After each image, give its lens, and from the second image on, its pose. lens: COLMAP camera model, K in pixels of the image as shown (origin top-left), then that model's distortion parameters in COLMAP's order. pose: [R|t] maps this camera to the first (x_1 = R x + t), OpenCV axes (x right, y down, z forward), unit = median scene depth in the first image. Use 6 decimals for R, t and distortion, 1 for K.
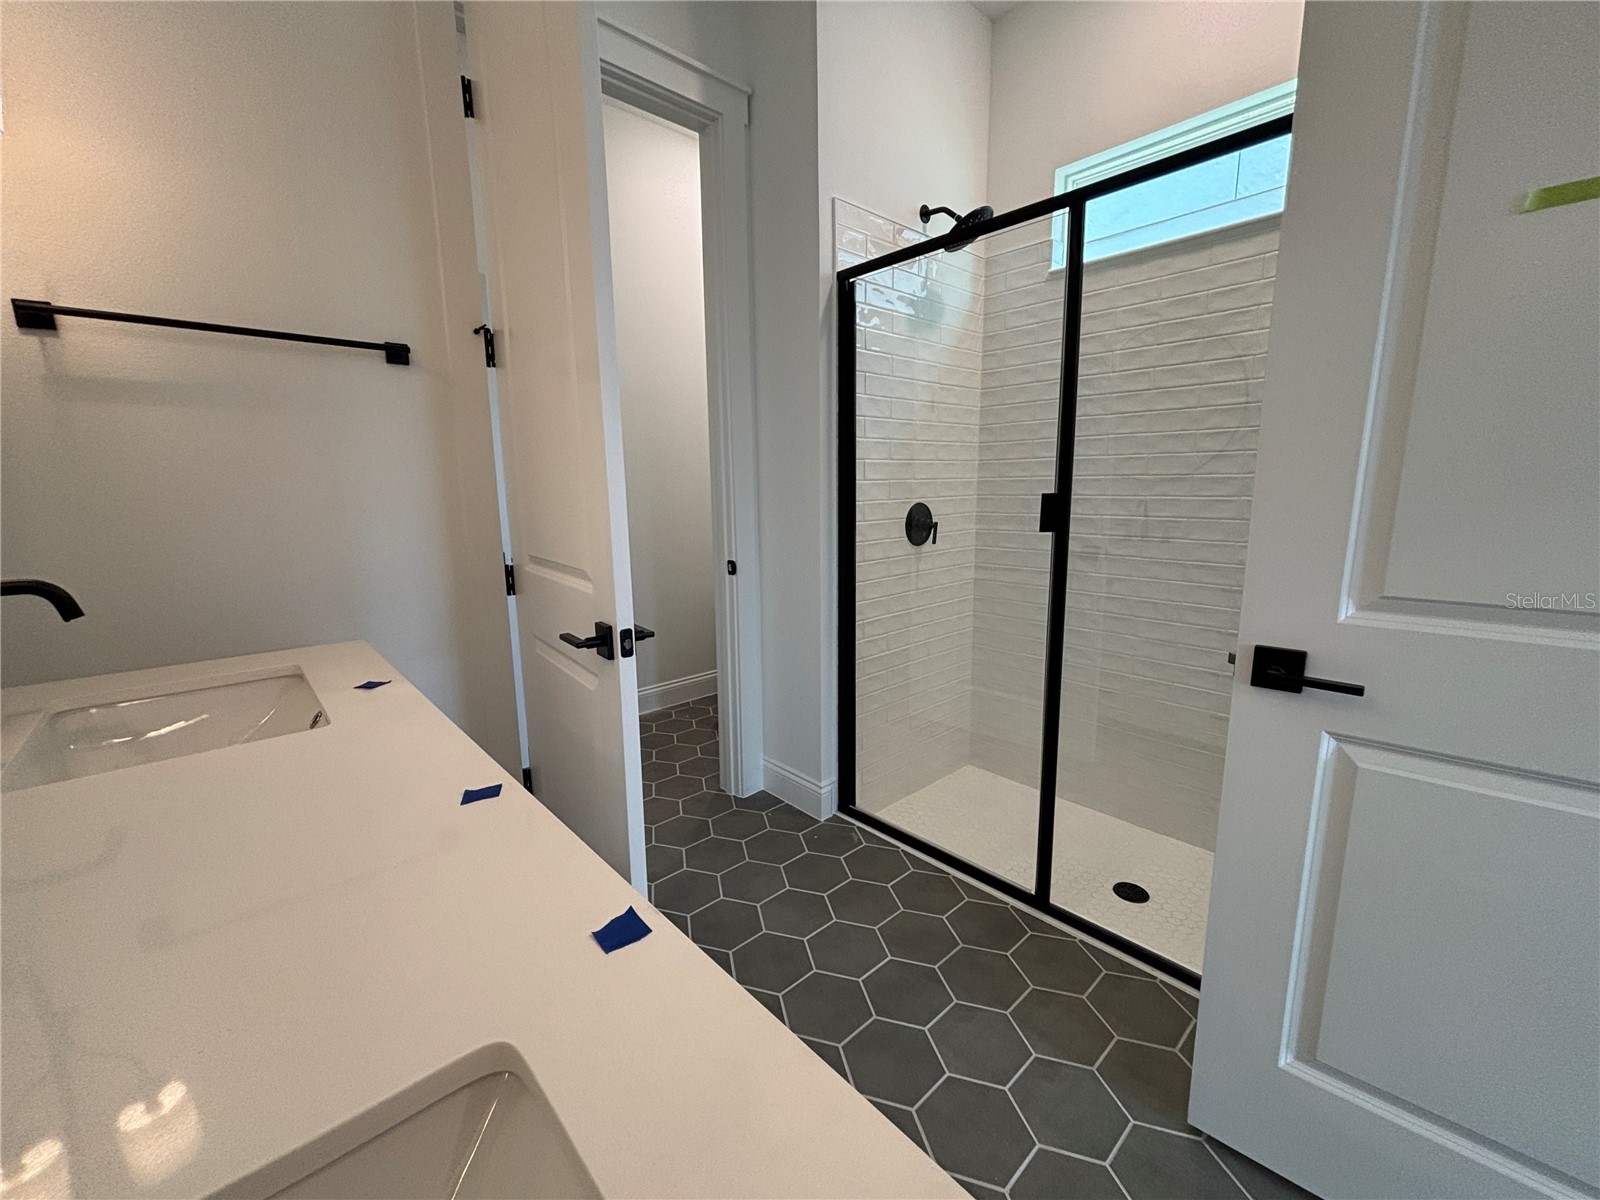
lens RADIAL K [[653.4, 0, 800.7], [0, 653.4, 597.8], [0, 0, 1]] dist [0.003805, 0.000514]
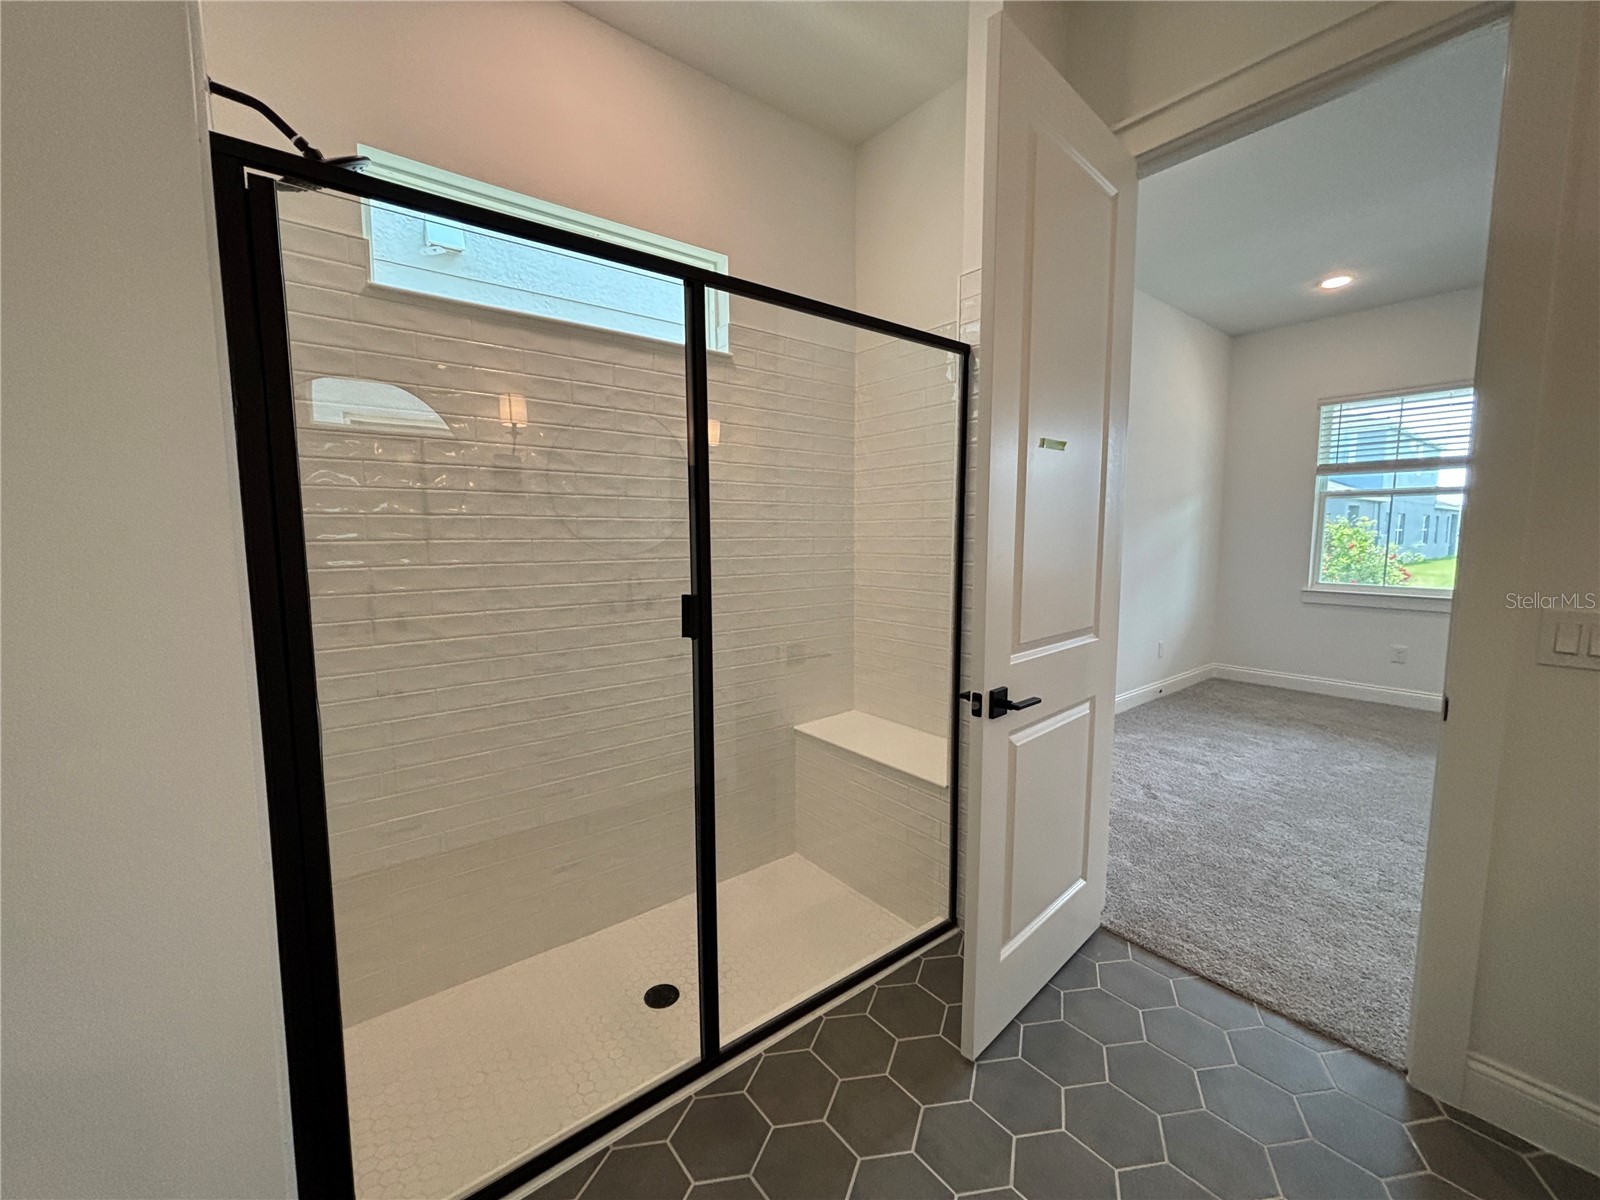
lens RADIAL K [[644.7, 0, 804.4], [0, 644.7, 597.6], [0, 0, 1]] dist [-0.002073, -0.000127]
pose [[0.063273, -0.092224, 0.993726, -0.406250], [0.175816, 0.981178, 0.079865, -0.175530], [-0.982388, 0.169659, 0.078296, 0.694145]]
